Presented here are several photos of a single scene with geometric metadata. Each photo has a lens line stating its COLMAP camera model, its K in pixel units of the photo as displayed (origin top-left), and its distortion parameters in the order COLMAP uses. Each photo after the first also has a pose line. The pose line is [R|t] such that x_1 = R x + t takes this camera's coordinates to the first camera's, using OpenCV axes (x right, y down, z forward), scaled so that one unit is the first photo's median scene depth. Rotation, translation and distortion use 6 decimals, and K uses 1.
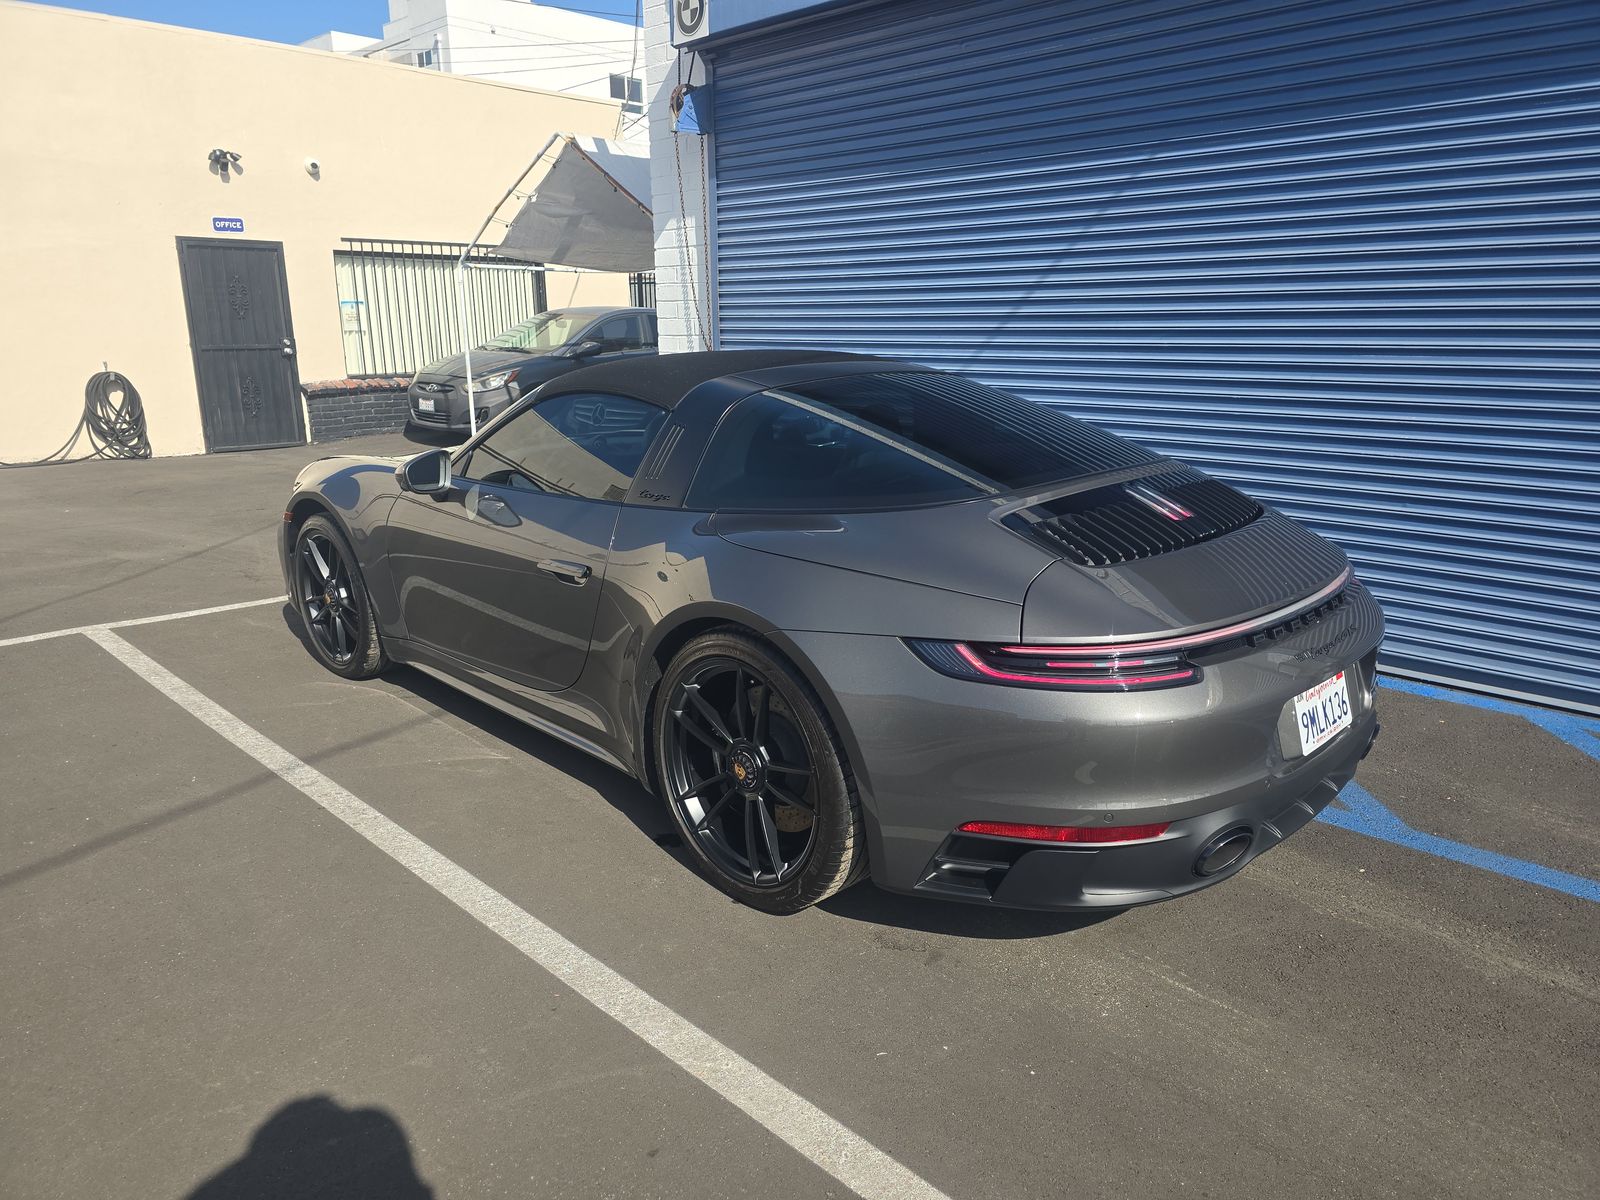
lens RADIAL K [[1085.0, 0, 798.1], [0, 1085.0, 591.8], [0, 0, 1]] dist [0.023746, -0.023795]
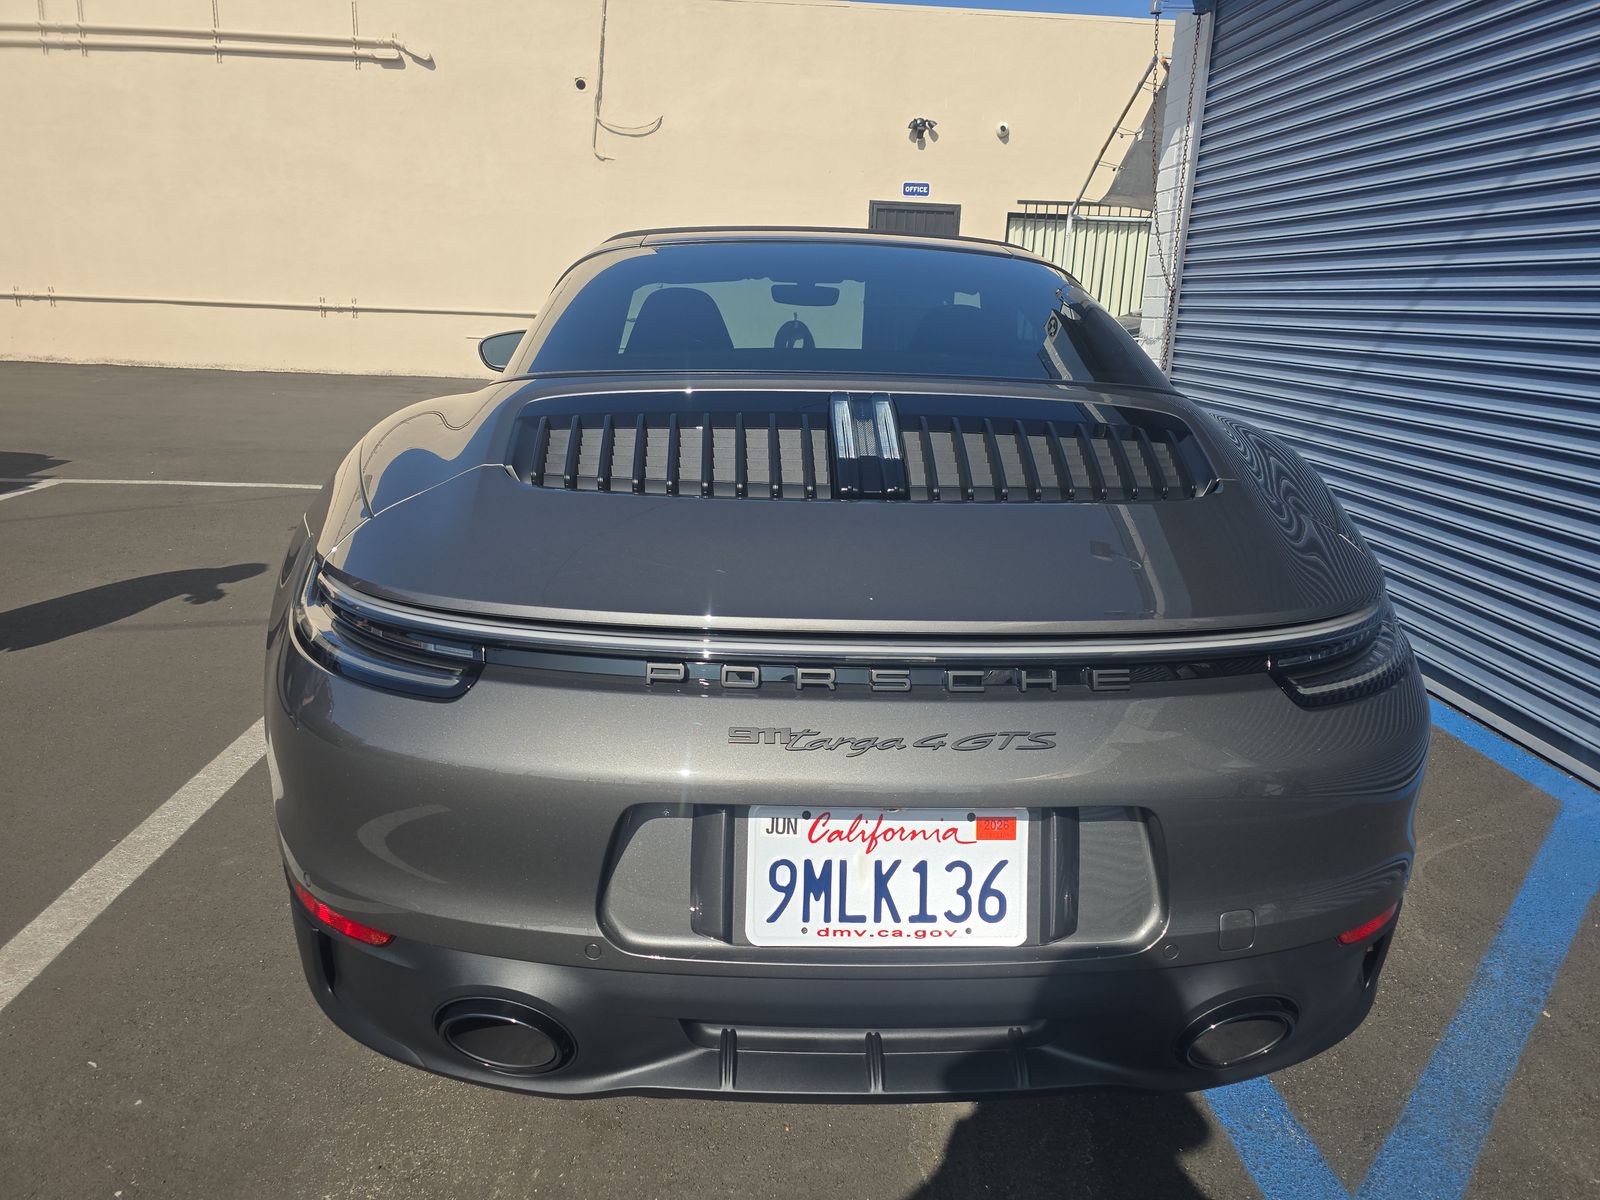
lens RADIAL K [[1085.0, 0, 792.9], [0, 1085.0, 603.7], [0, 0, 1]] dist [0.023746, -0.023795]
pose [[0.765851, 0.199994, -0.611125, 0.124655], [-0.187981, 0.978518, 0.084650, -0.004517], [0.614927, 0.050050, 0.786994, 0.101992]]
